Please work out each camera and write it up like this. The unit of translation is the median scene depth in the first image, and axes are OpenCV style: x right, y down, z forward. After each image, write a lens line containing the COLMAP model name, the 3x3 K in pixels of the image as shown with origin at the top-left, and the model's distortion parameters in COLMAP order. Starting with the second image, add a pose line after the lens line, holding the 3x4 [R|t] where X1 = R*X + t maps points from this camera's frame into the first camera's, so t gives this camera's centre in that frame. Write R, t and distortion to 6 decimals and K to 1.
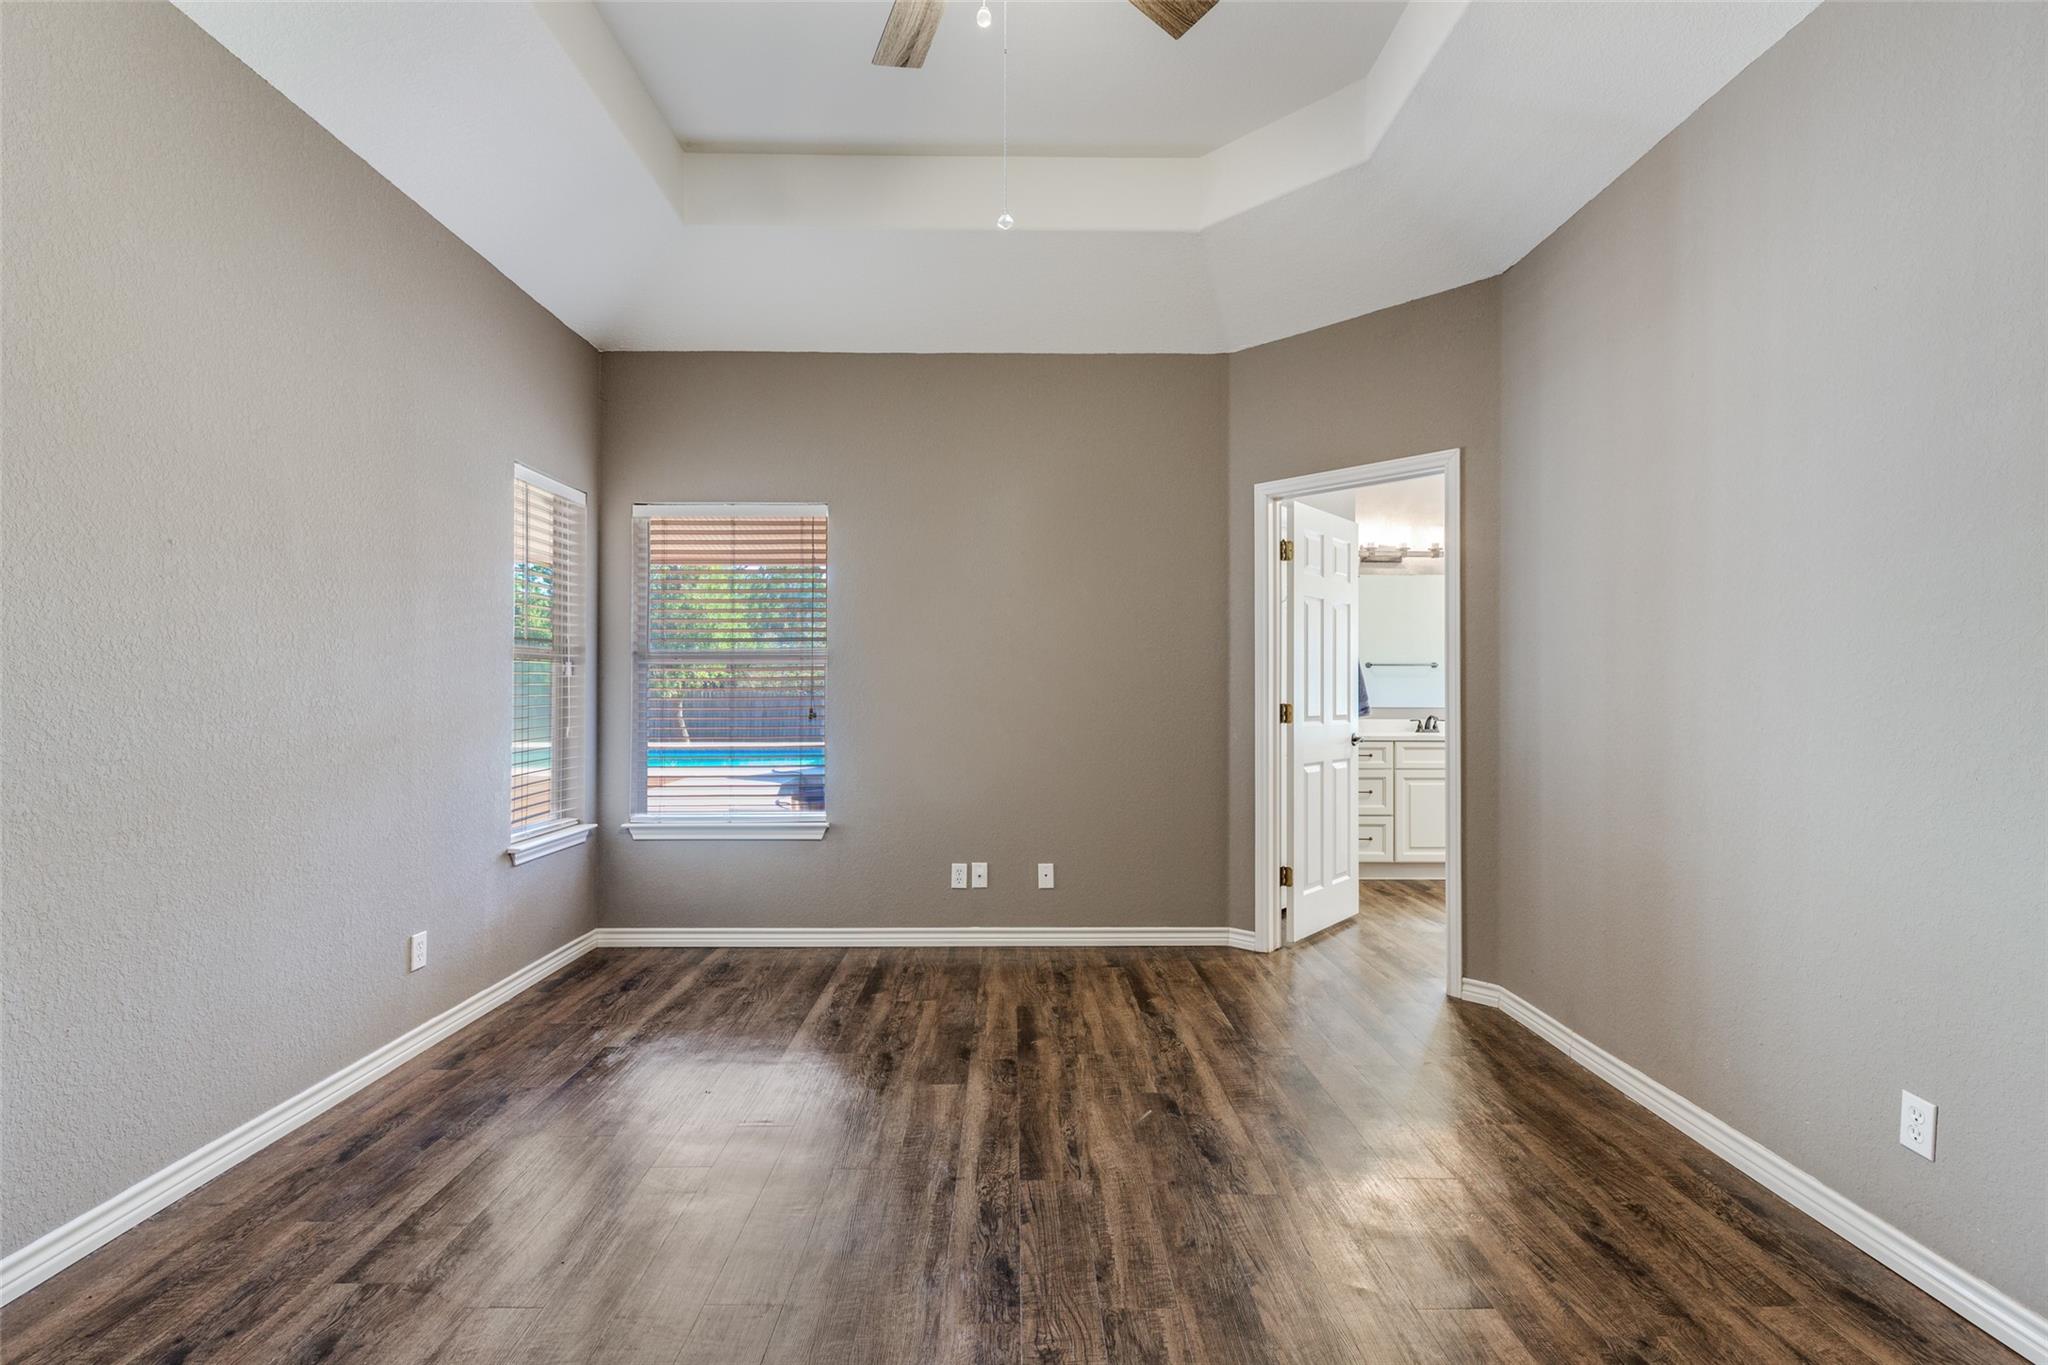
lens RADIAL K [[922.8, 0, 1023.1], [0, 922.8, 684.2], [0, 0, 1]] dist [0.002450, -0.001214]
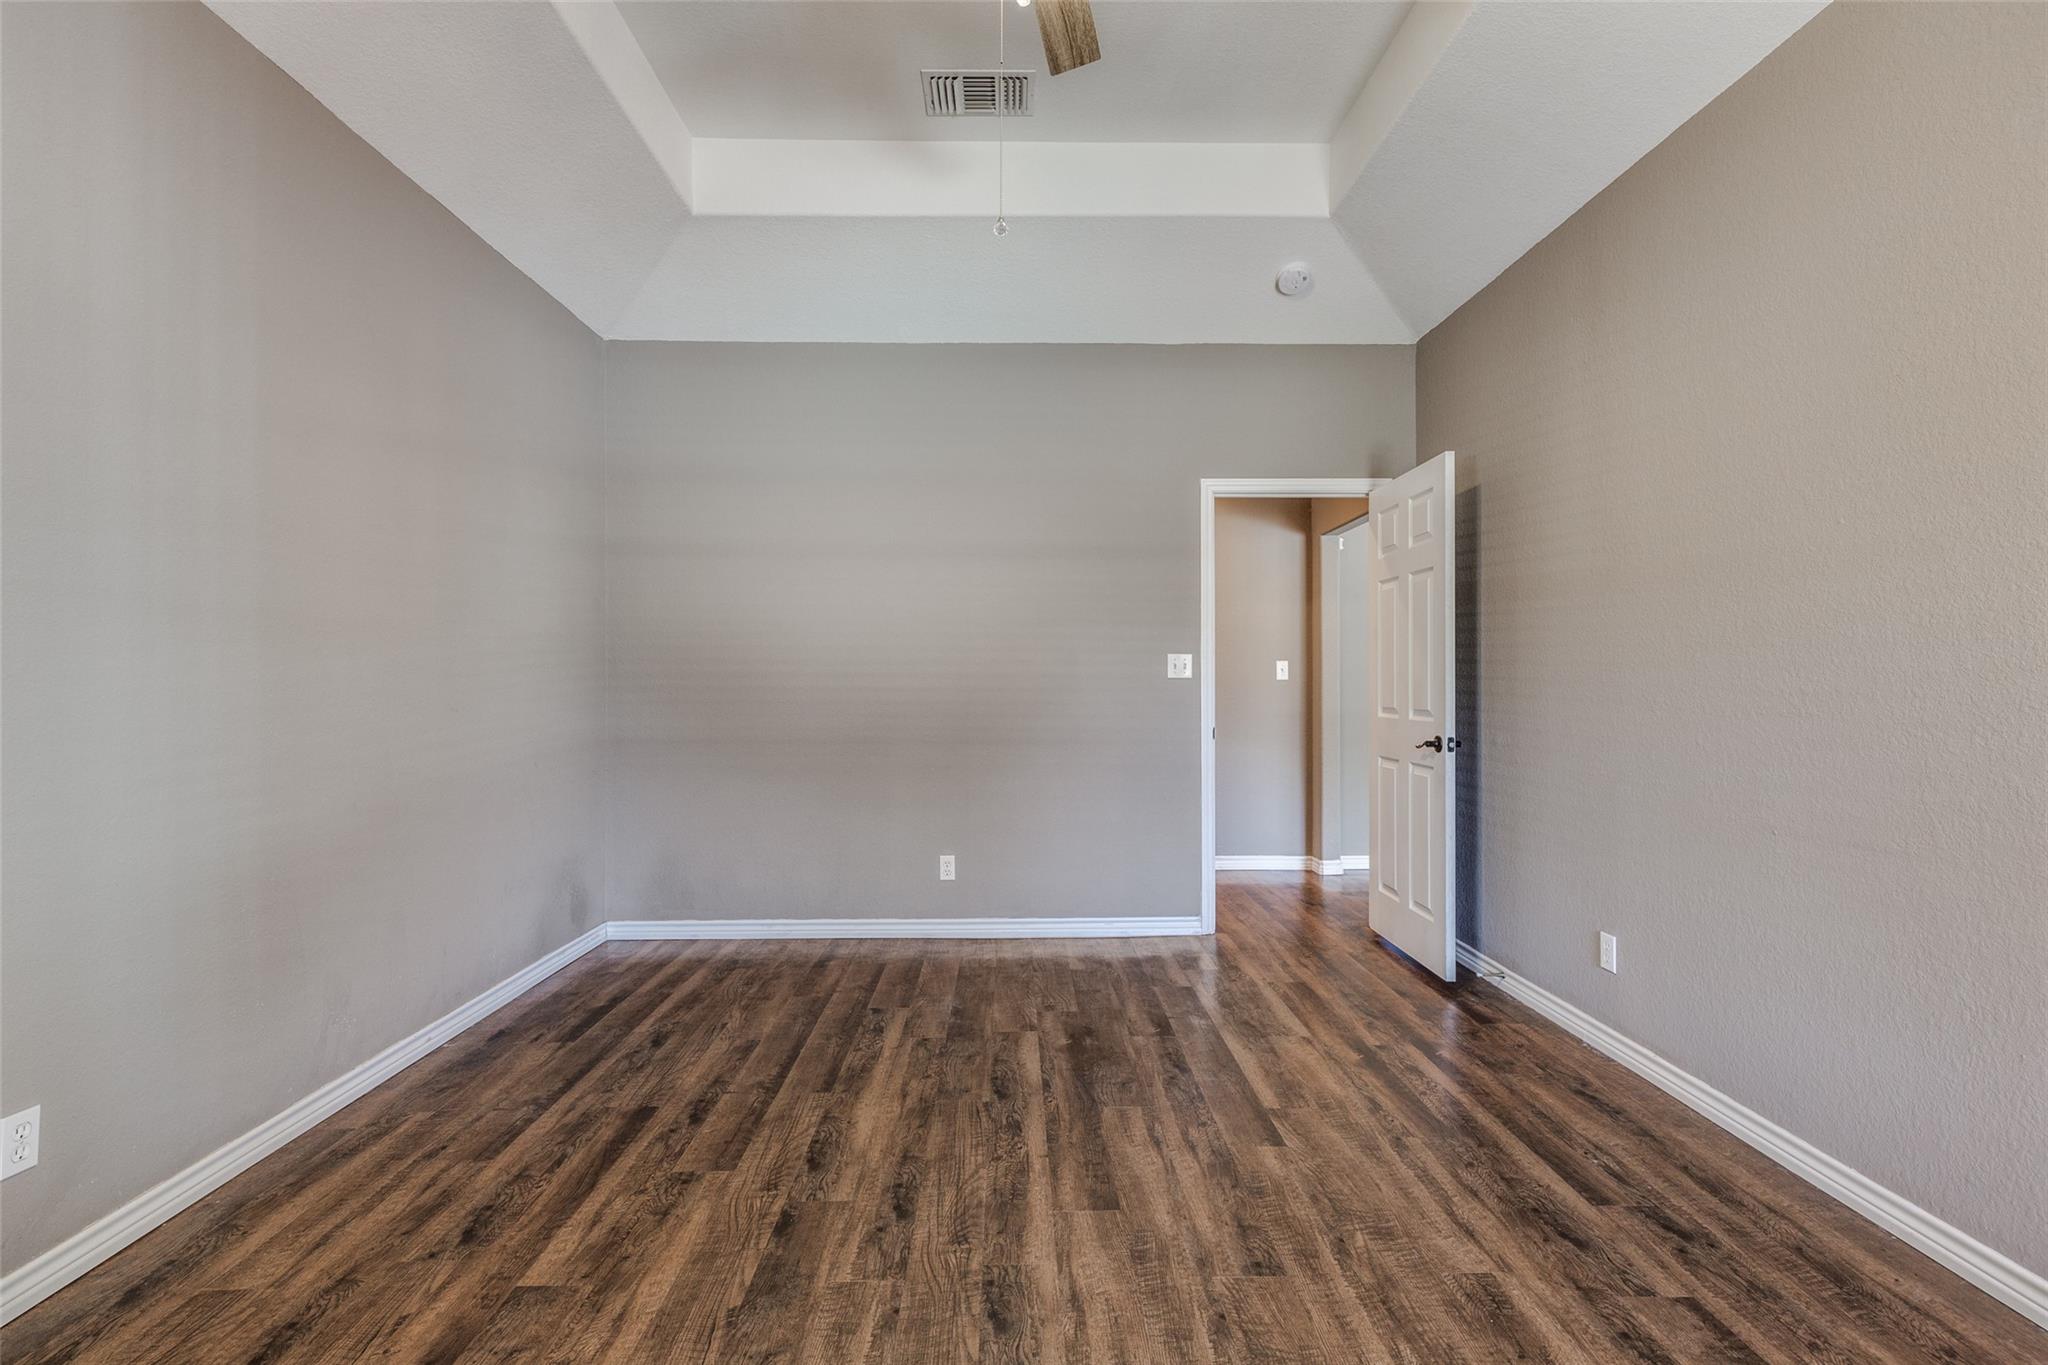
lens RADIAL K [[922.8, 0, 1024.7], [0, 922.8, 680.0], [0, 0, 1]] dist [0.002450, -0.001214]
pose [[-0.999944, -0.003854, -0.009806, -0.036630], [-0.003755, 0.999942, -0.010114, 0.016066], [0.009844, -0.010076, -0.999901, 1.985754]]
